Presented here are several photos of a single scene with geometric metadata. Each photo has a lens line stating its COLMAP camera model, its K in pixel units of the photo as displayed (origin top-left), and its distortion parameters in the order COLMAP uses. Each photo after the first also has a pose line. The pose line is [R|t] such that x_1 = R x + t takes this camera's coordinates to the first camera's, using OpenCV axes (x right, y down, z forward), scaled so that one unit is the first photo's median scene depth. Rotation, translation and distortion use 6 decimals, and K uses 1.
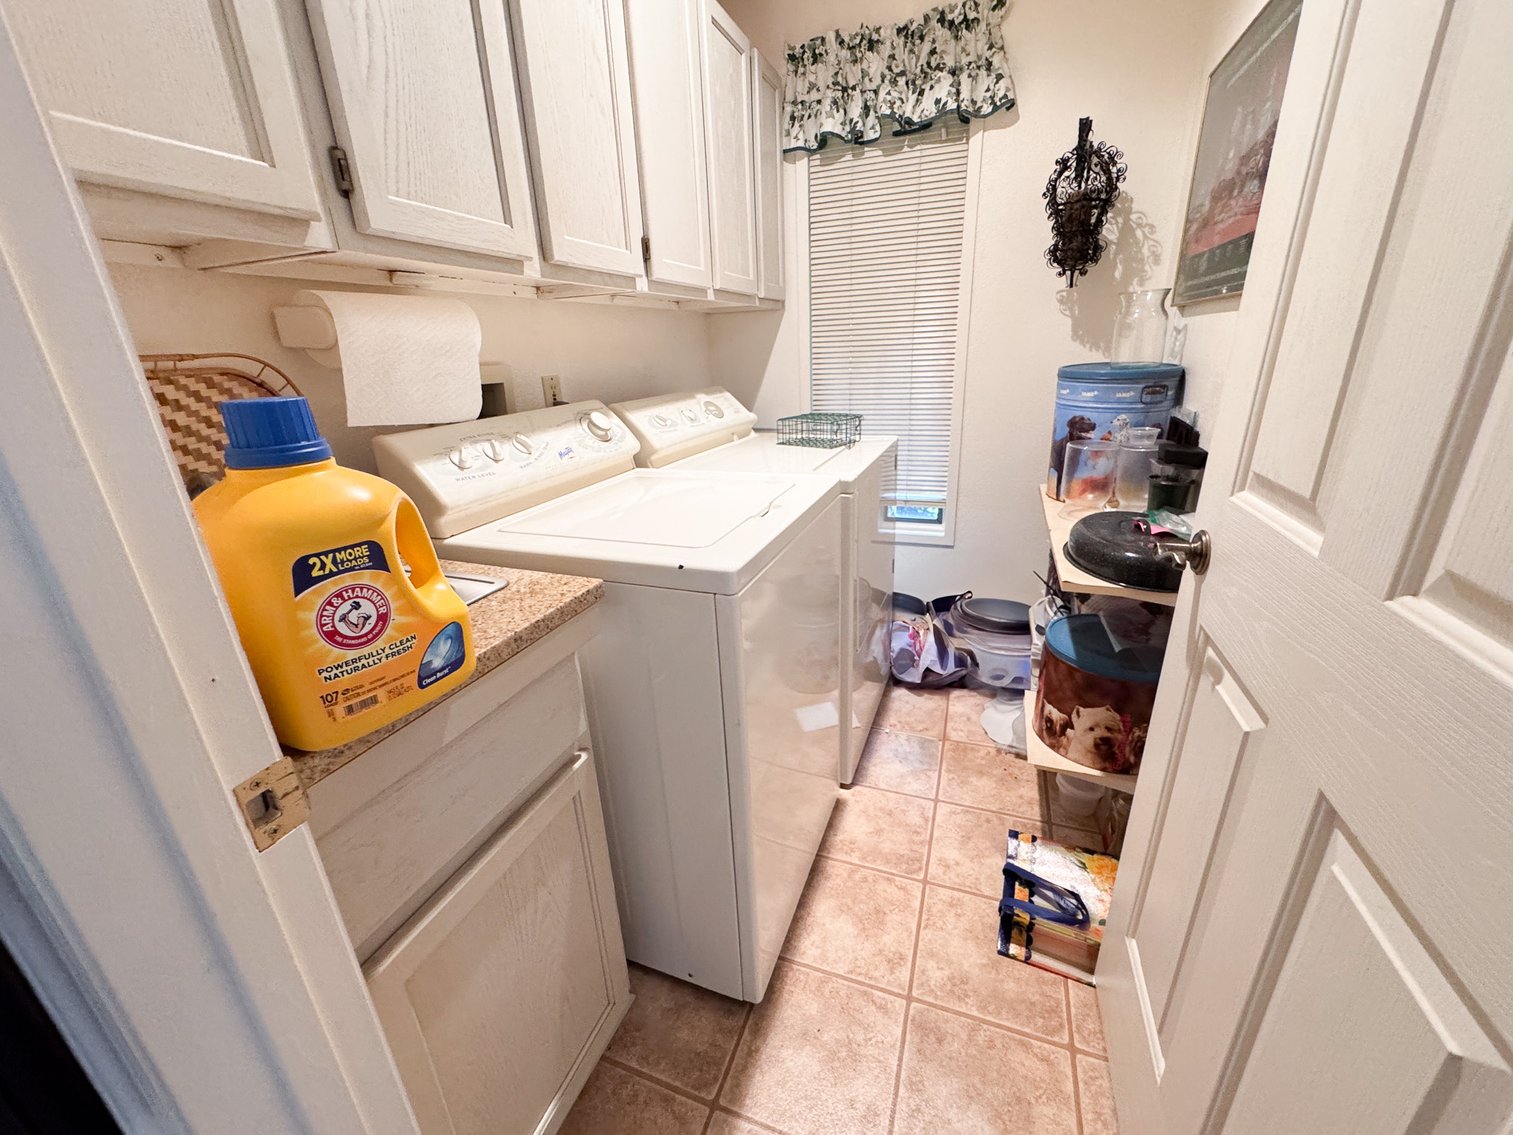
lens RADIAL K [[600.9, 0, 753.5], [0, 600.9, 563.2], [0, 0, 1]] dist [-0.006209, 0.001325]
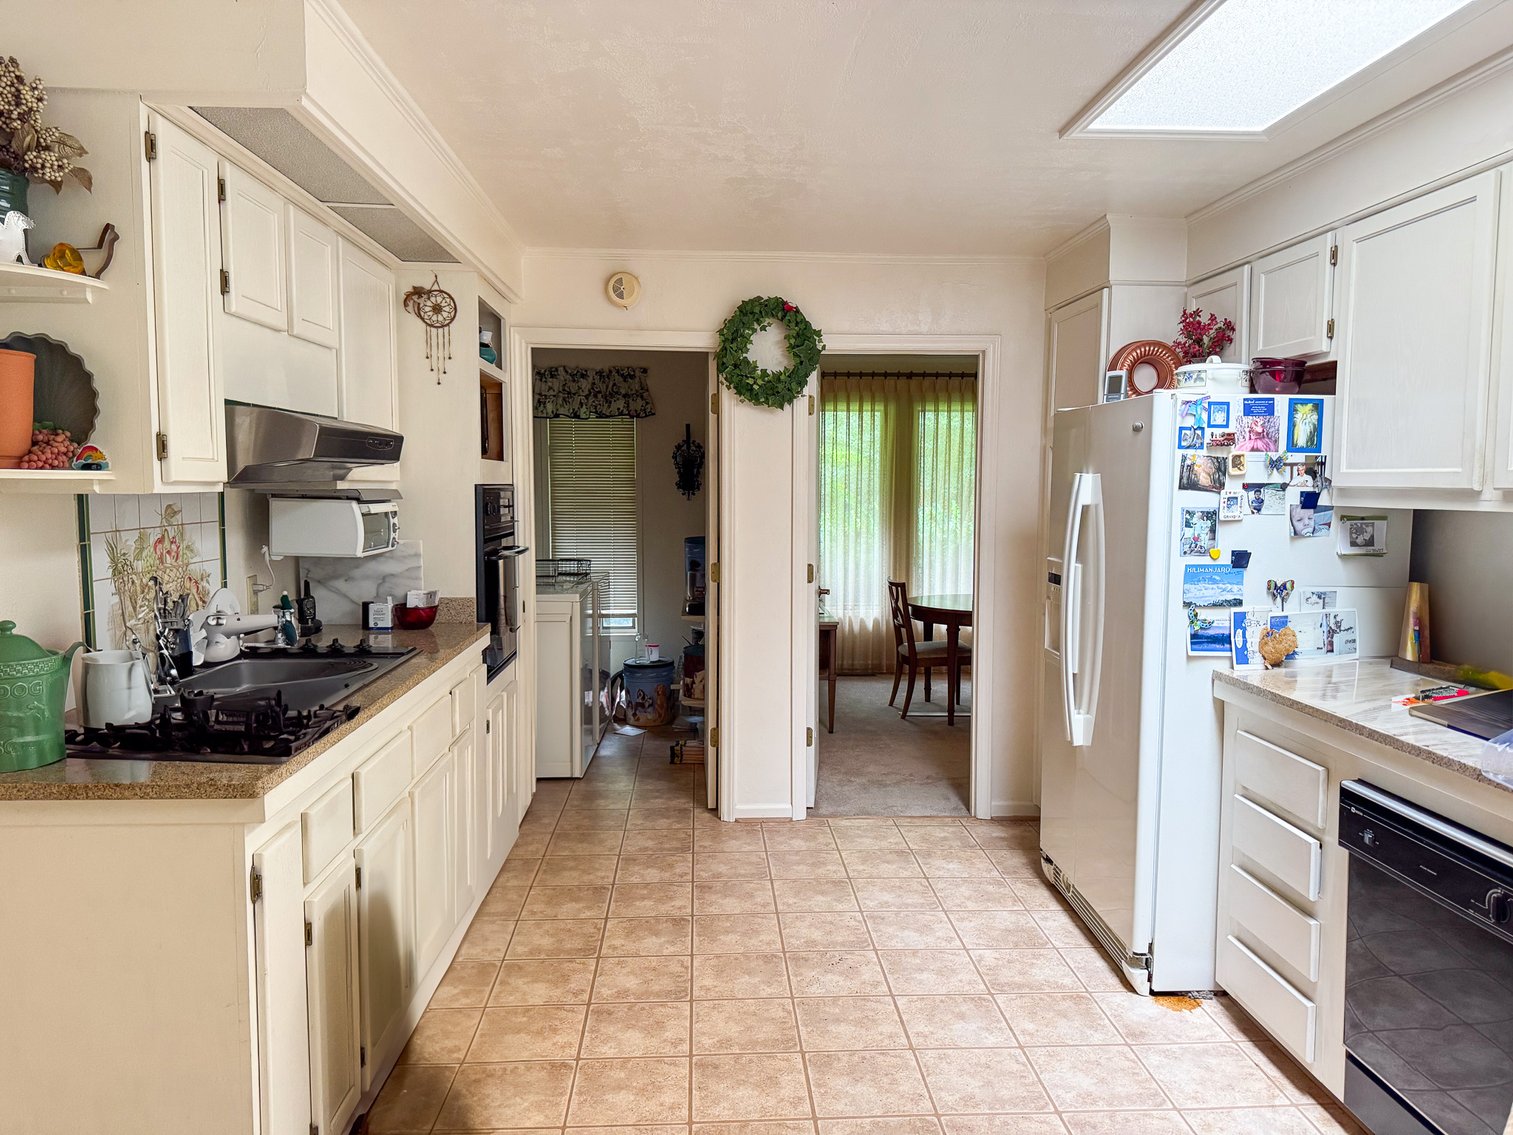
lens RADIAL K [[1062.9, 0, 756.8], [0, 1062.9, 566.6], [0, 0, 1]] dist [0.044625, -0.051153]
pose [[0.916677, 0.003469, 0.399614, -0.666809], [0.104427, 0.963139, -0.247906, 0.642953], [-0.385744, 0.268980, 0.882525, -2.107454]]
